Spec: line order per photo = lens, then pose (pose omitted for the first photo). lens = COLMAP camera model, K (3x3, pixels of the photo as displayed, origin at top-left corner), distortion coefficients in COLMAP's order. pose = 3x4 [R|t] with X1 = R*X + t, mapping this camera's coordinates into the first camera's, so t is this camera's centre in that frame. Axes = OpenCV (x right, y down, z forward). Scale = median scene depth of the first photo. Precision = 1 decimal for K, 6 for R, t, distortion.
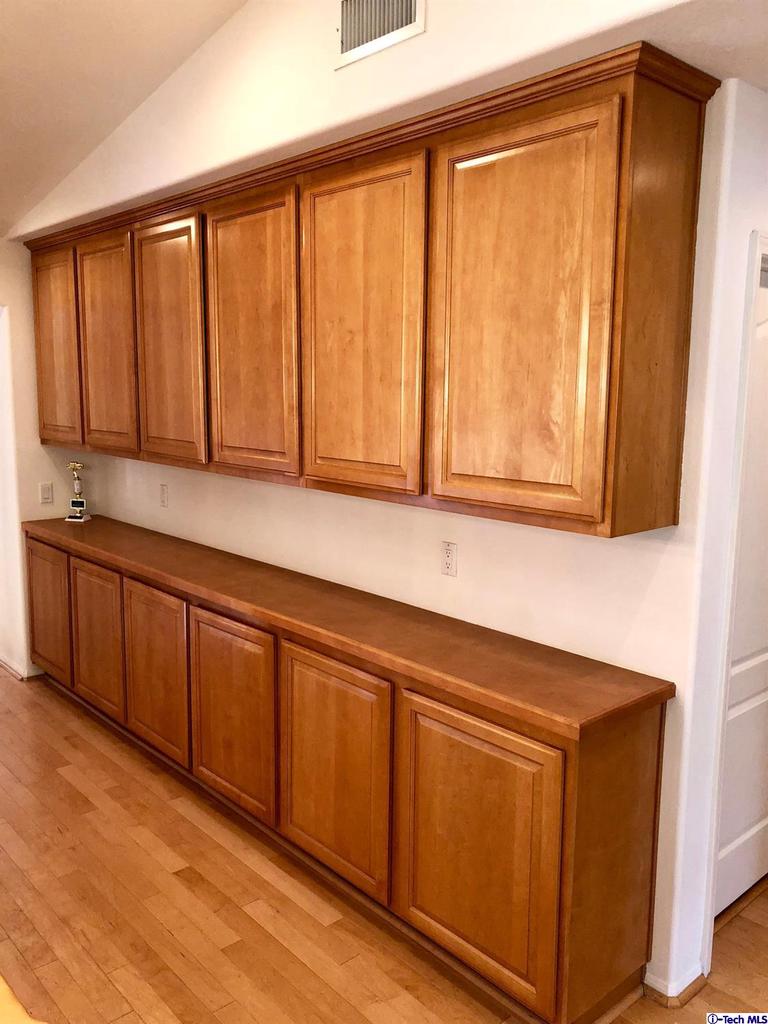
lens RADIAL K [[854.7, 0, 384.5], [0, 854.7, 512.5], [0, 0, 1]] dist [0.019387, 0.002271]
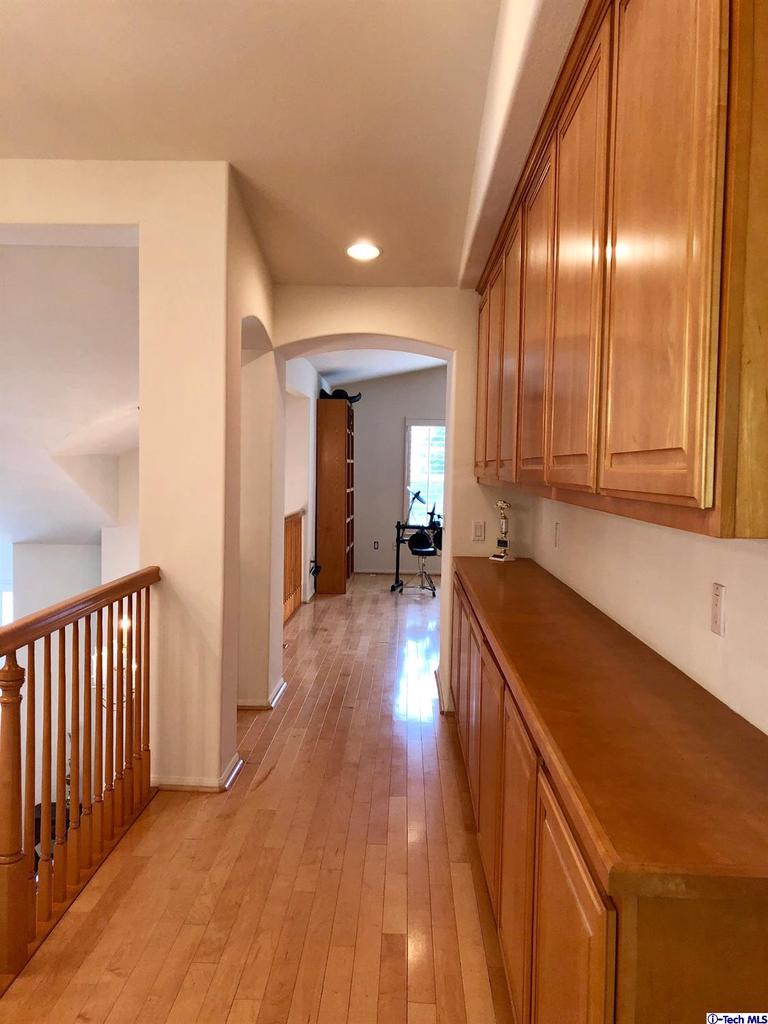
lens RADIAL K [[854.7, 0, 385.2], [0, 854.7, 509.3], [0, 0, 1]] dist [0.019387, 0.002271]
pose [[0.729031, 0.040408, -0.683287, 0.222642], [-0.111692, 0.991899, -0.060512, 0.026846], [0.675307, 0.120433, 0.727638, 0.199914]]
